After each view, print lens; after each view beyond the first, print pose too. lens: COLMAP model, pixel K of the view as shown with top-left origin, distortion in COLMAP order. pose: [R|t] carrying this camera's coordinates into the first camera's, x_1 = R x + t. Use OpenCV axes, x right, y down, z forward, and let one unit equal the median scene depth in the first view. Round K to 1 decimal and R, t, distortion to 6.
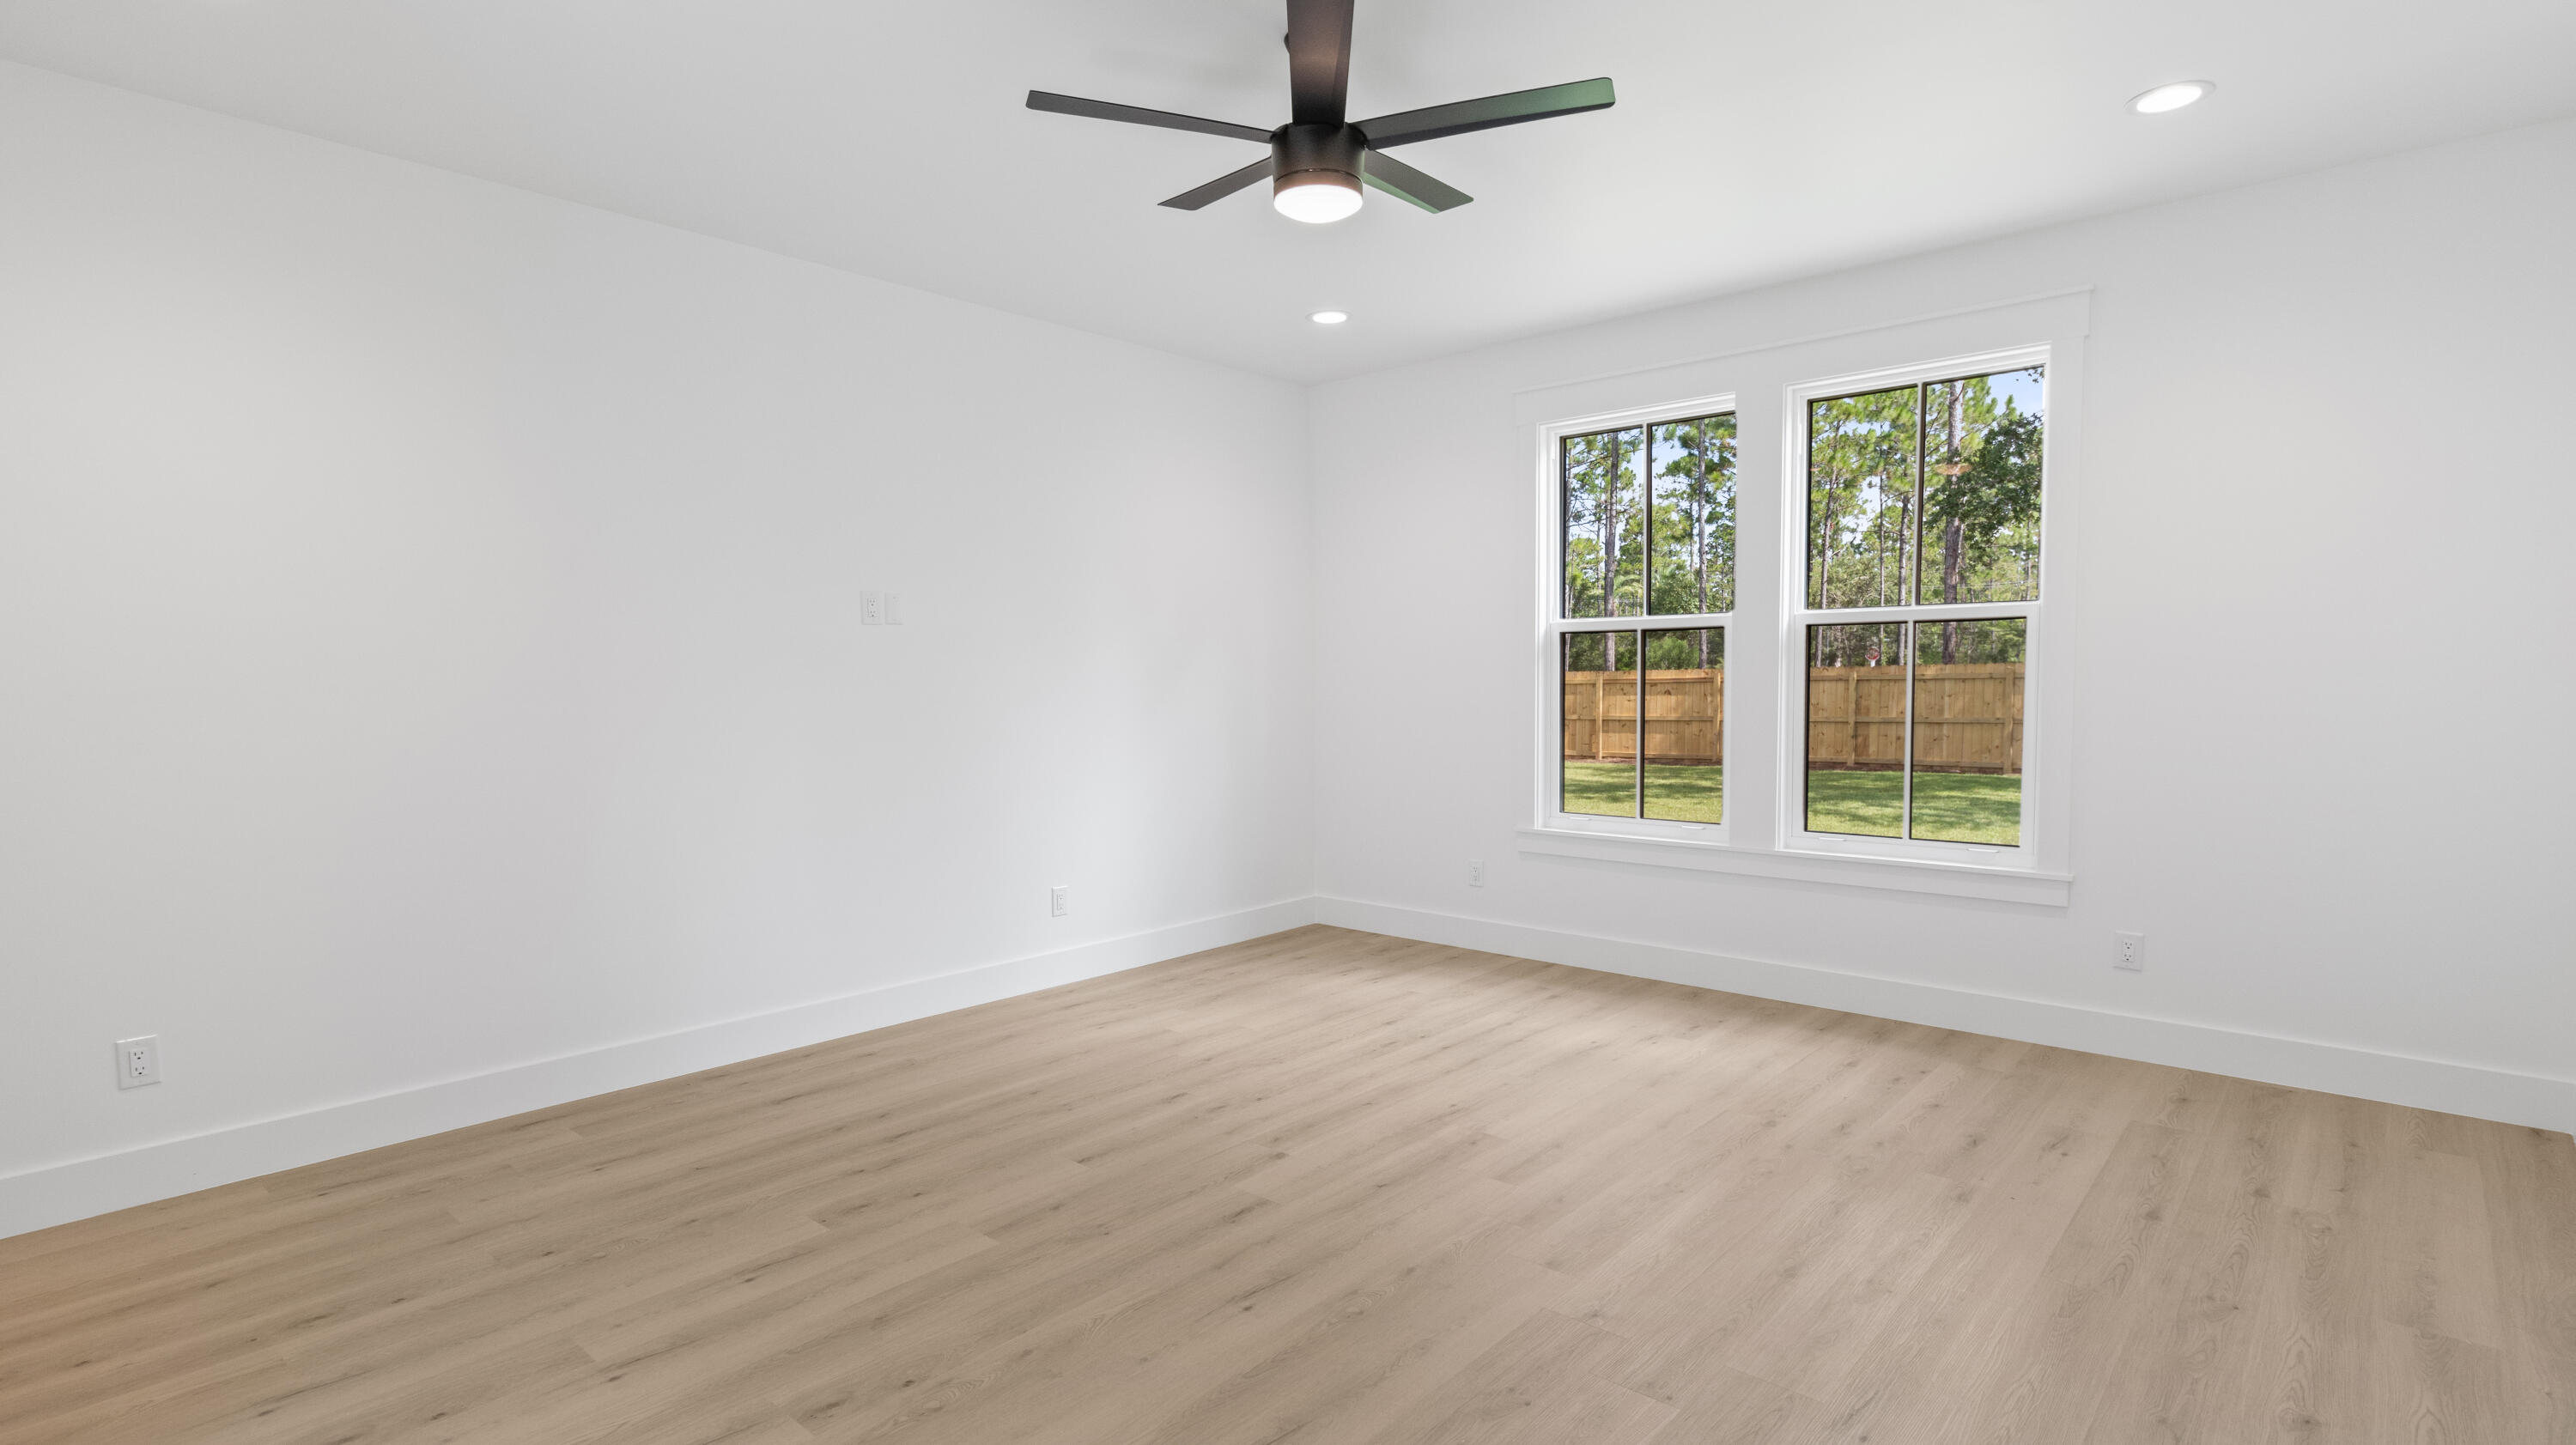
lens RADIAL K [[1242.2, 0, 1276.3], [0, 1242.2, 777.0], [0, 0, 1]] dist [-0.000152, 0.000166]
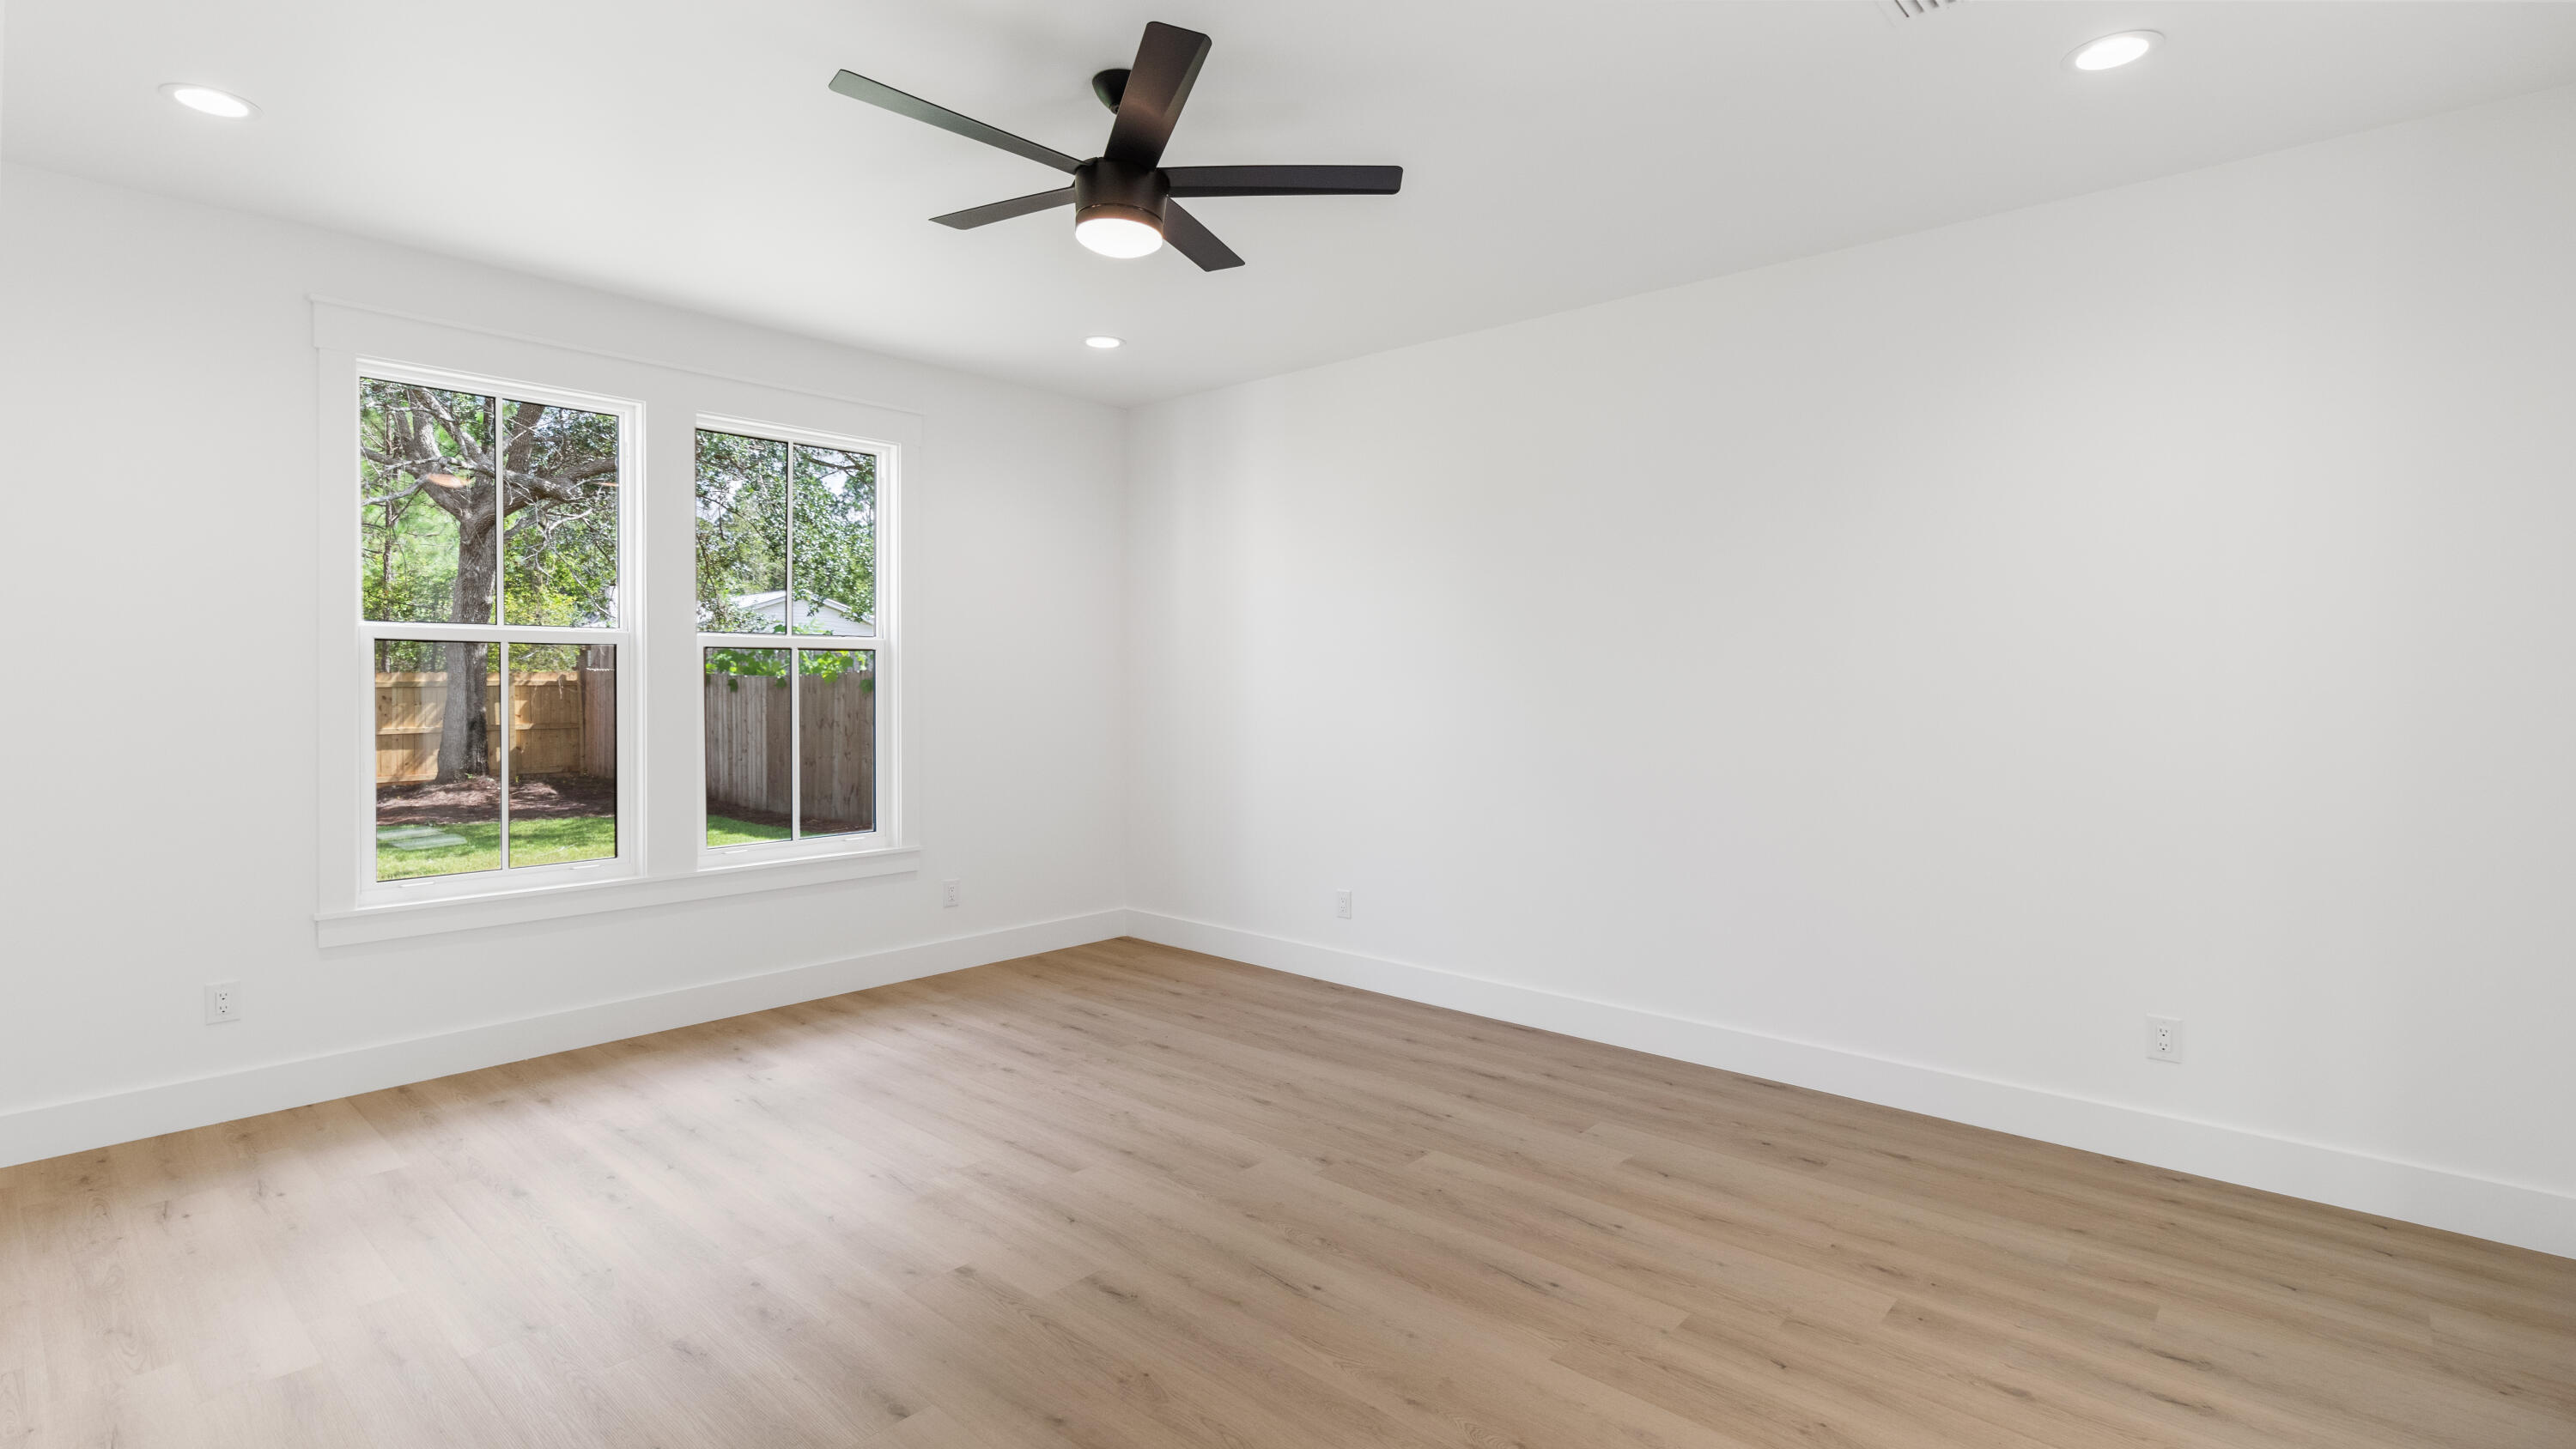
lens RADIAL K [[1198.3, 0, 1288.0], [0, 1198.3, 724.5], [0, 0, 1]] dist [0.000664, 0.000478]
pose [[-0.006585, -0.029465, 0.999544, -0.587245], [0.081345, 0.996237, 0.029903, -0.051465], [-0.996664, 0.081505, -0.004164, 0.554931]]
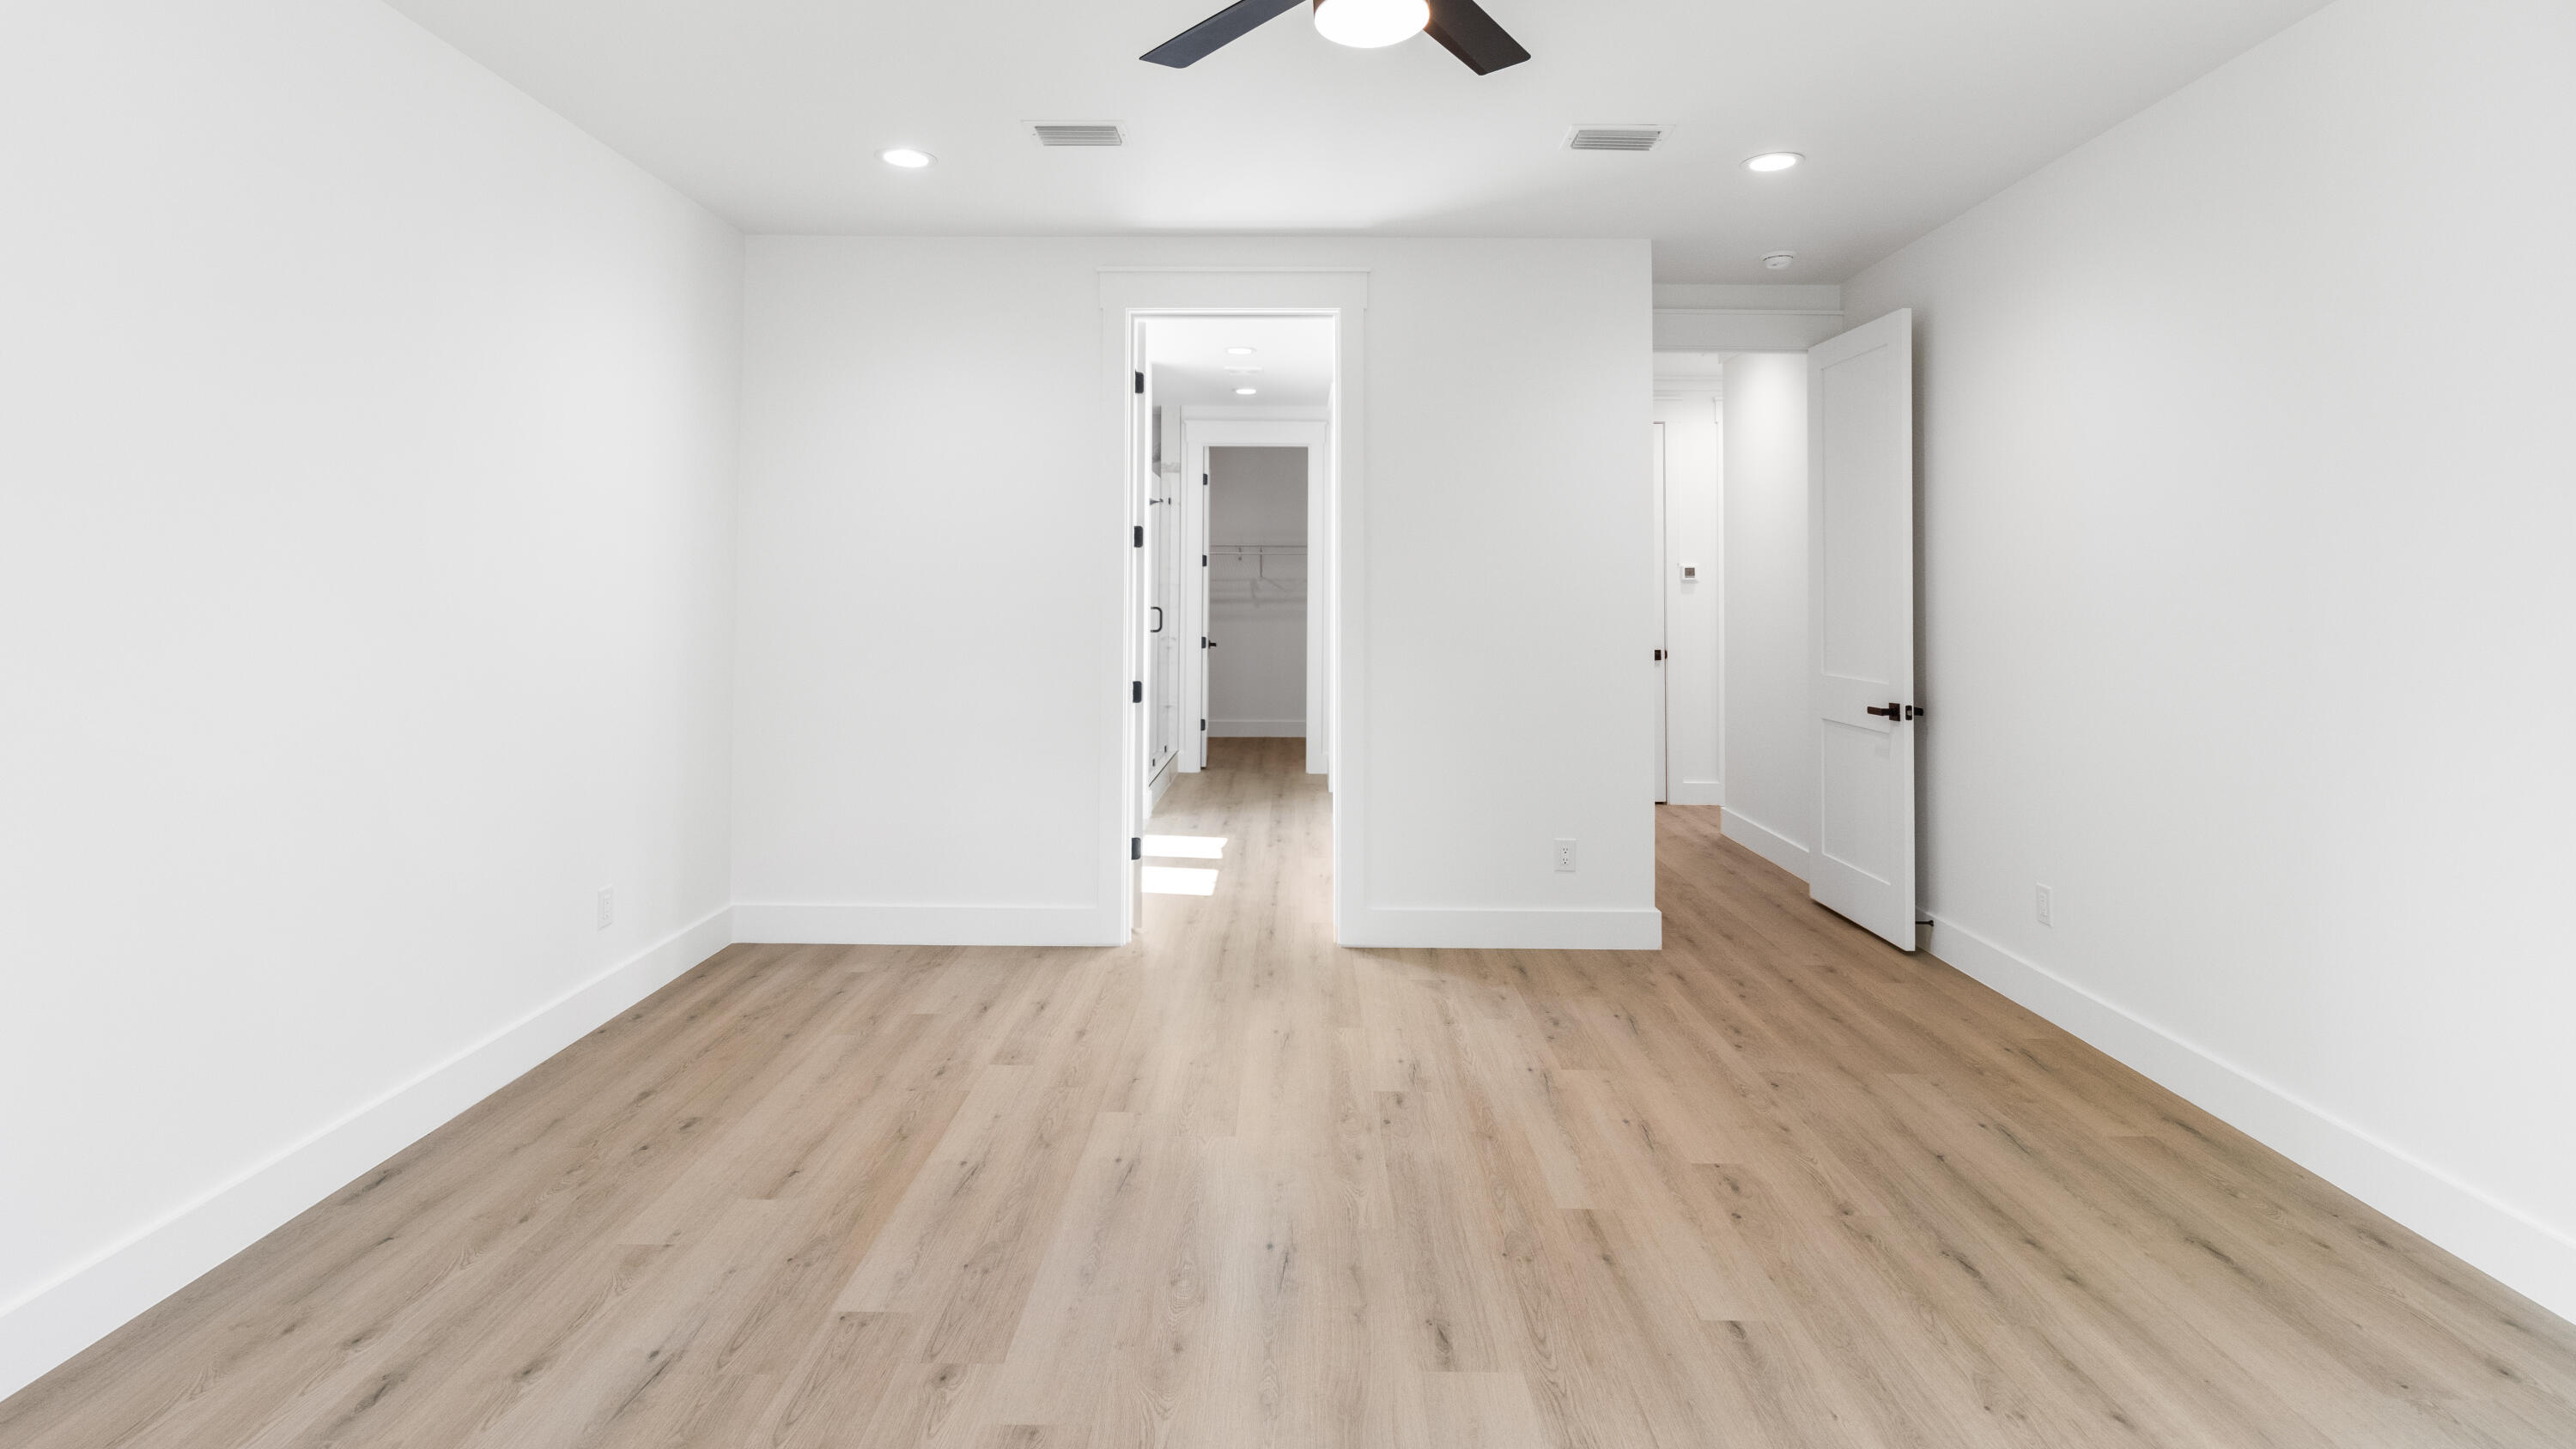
lens RADIAL K [[1242.0, 0, 1276.3], [0, 1242.0, 778.9], [0, 0, 1]] dist [-0.000152, 0.000166]
pose [[-0.752788, 0.105900, -0.649689, 0.326872], [-0.053611, 0.973832, 0.220854, -0.089430], [0.656077, 0.201087, -0.727411, 0.928155]]
